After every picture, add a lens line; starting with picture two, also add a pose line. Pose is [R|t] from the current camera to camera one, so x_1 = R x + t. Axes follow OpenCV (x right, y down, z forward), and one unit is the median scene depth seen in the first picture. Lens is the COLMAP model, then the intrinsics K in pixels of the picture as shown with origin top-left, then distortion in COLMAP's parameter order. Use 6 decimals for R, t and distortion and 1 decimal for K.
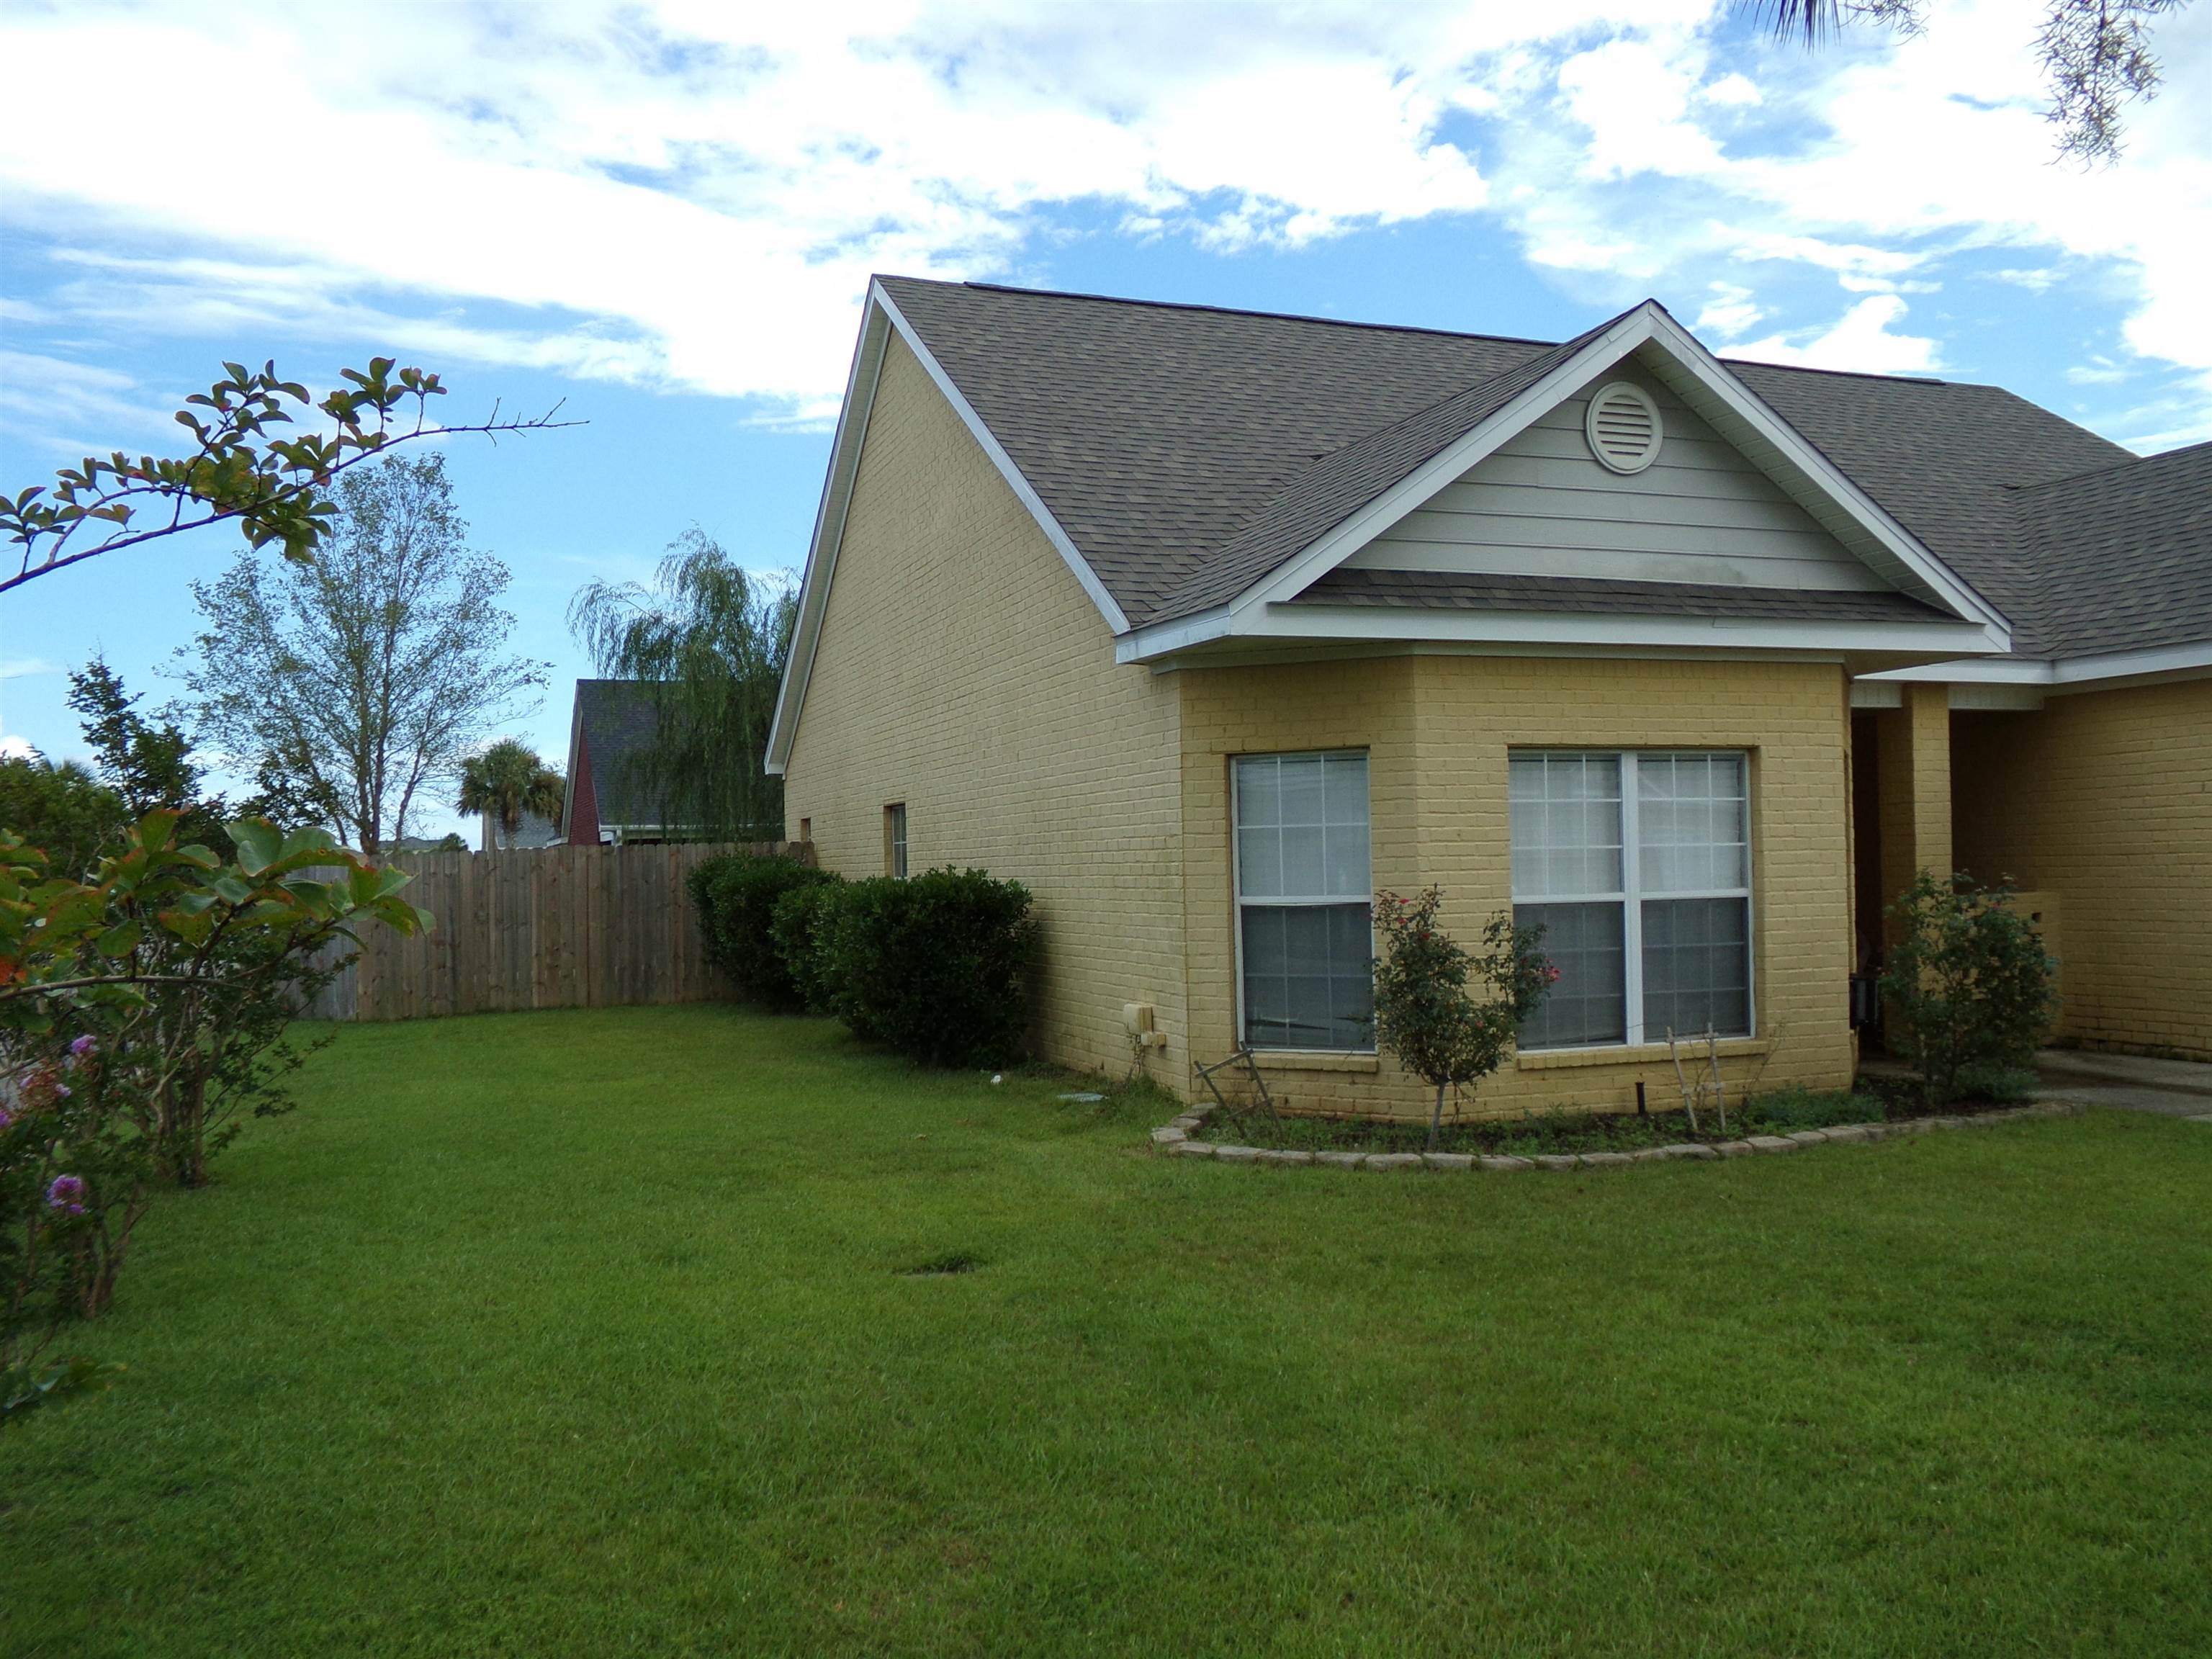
lens RADIAL K [[1661.9, 0, 1106.0], [0, 1661.9, 829.5], [0, 0, 1]] dist [0.030462, 0.000337]
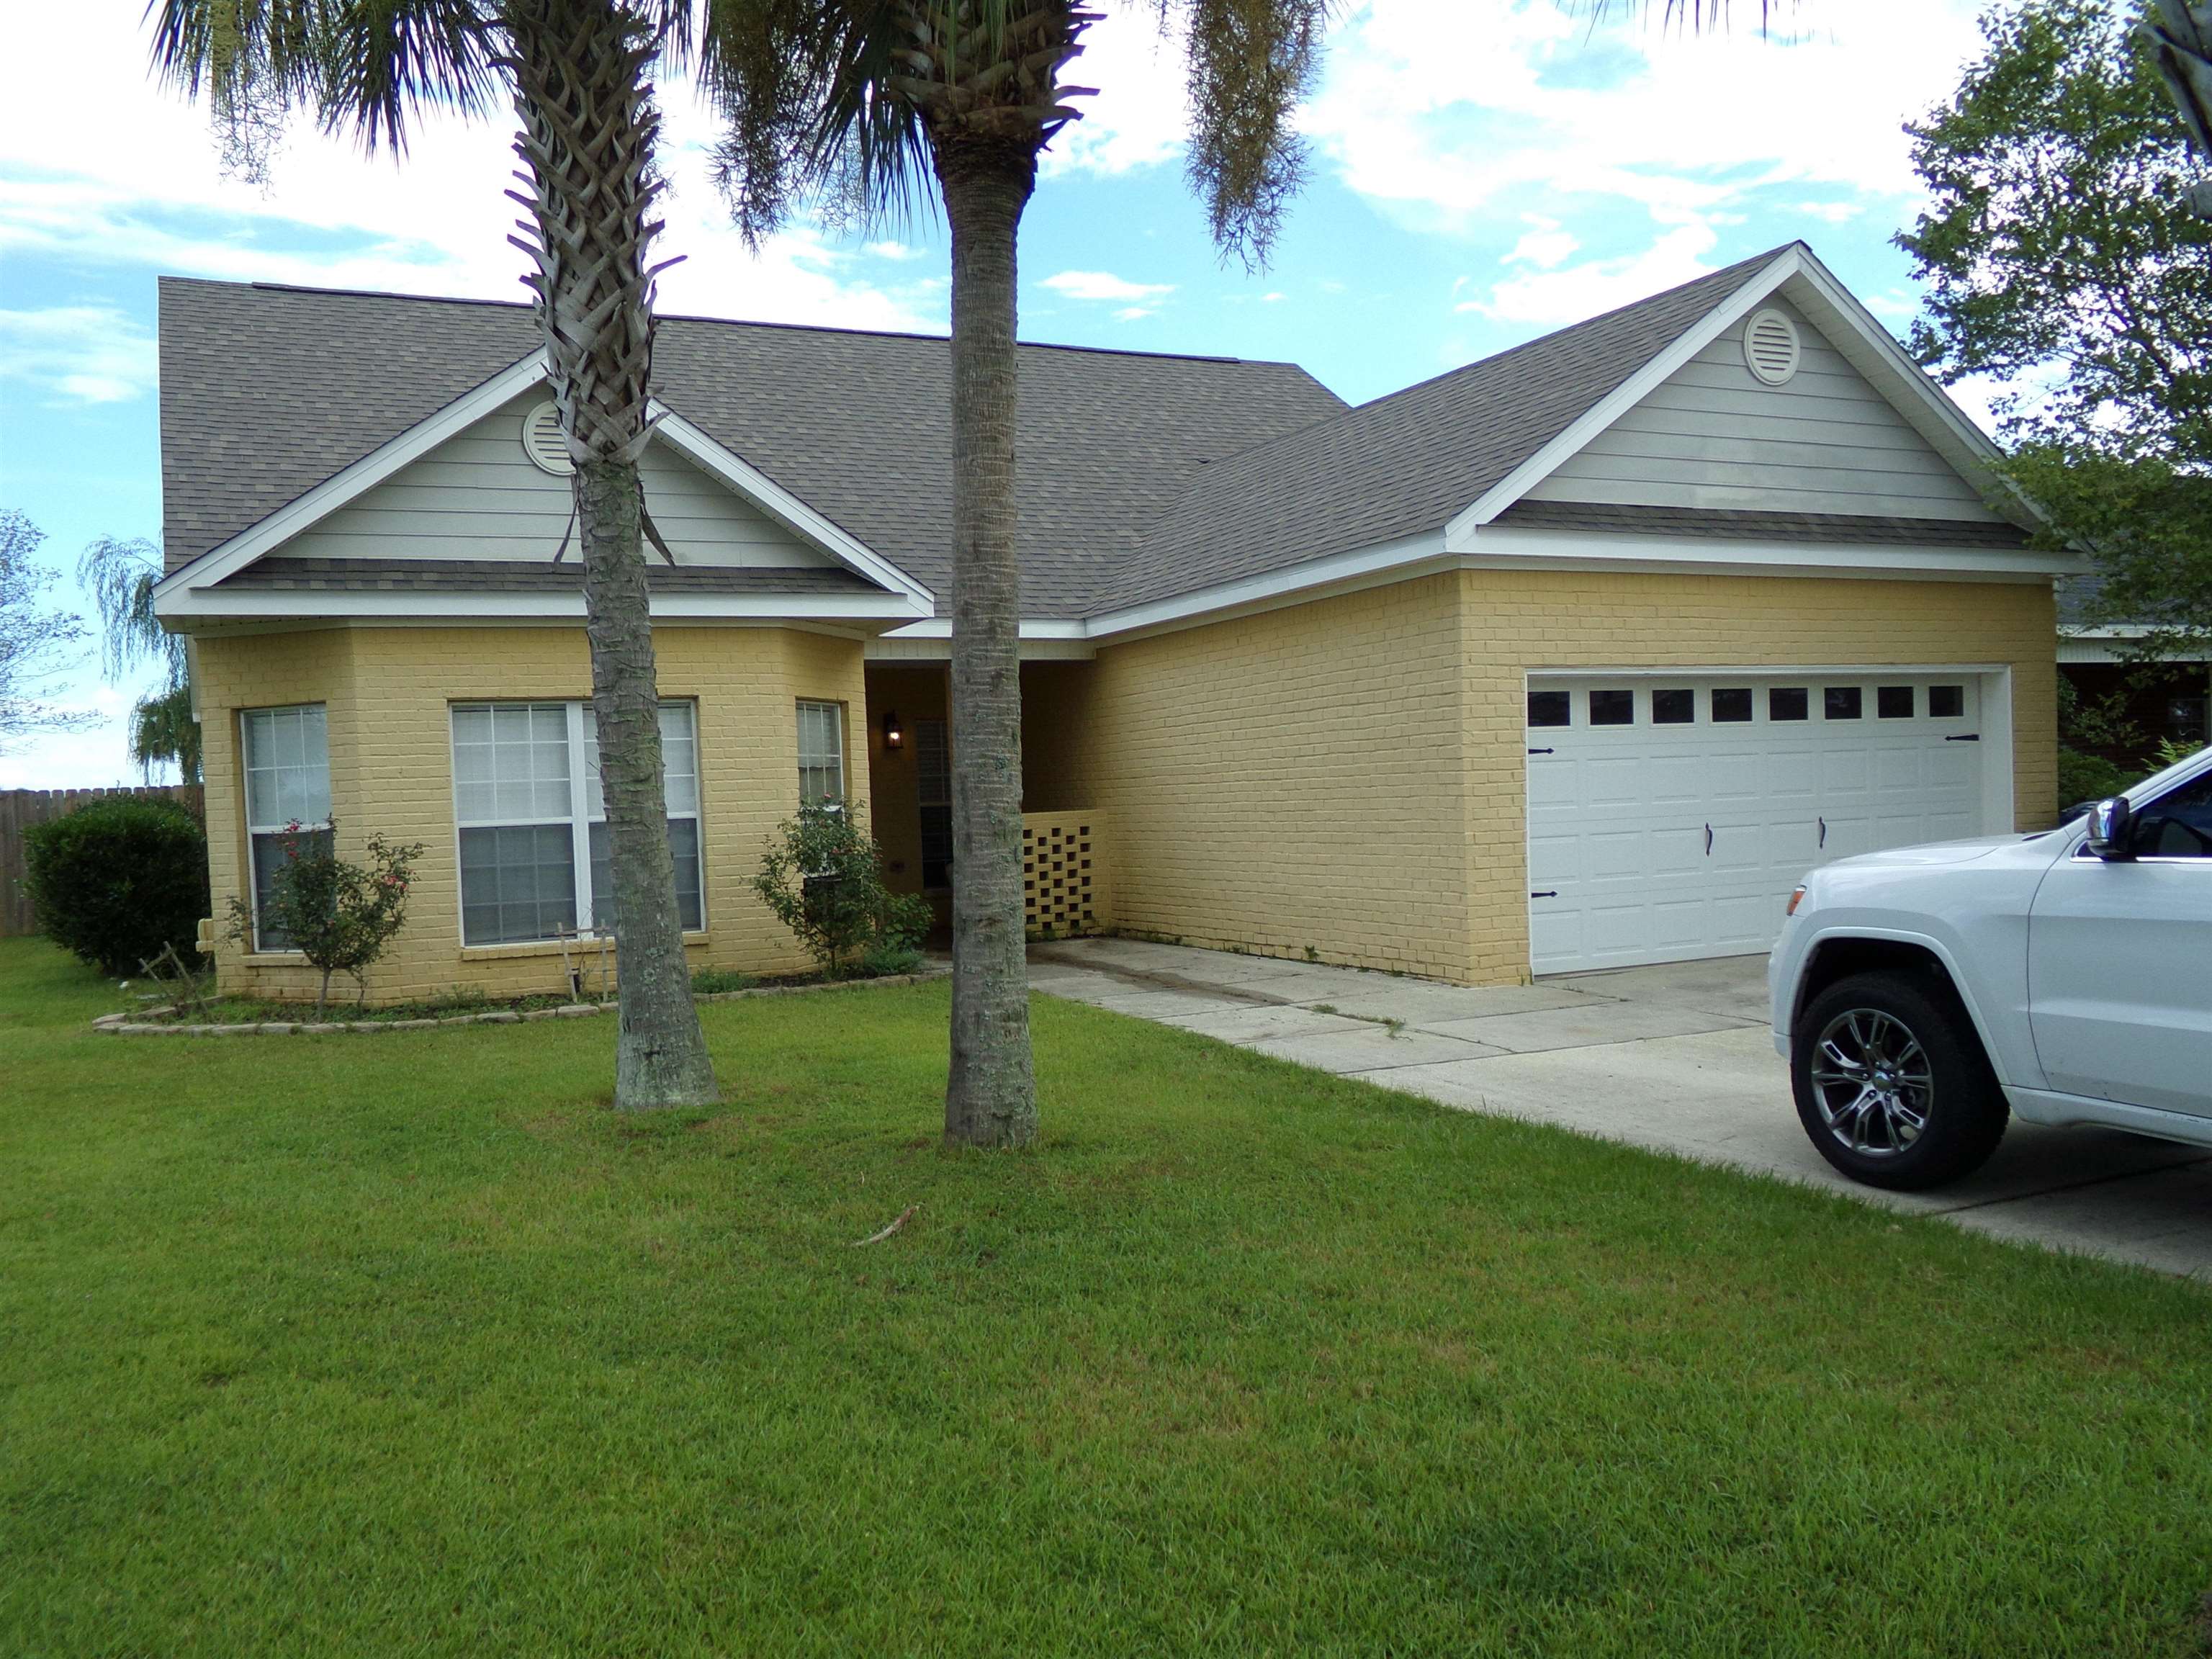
lens RADIAL K [[1685.3, 0, 1106.0], [0, 1685.3, 829.5], [0, 0, 1]] dist [0.005793, 0.002074]
pose [[0.997169, -0.019419, 0.072646, 0.523719], [0.016489, 0.999034, 0.040722, 0.002418], [-0.073367, -0.039409, 0.996526, -0.235134]]
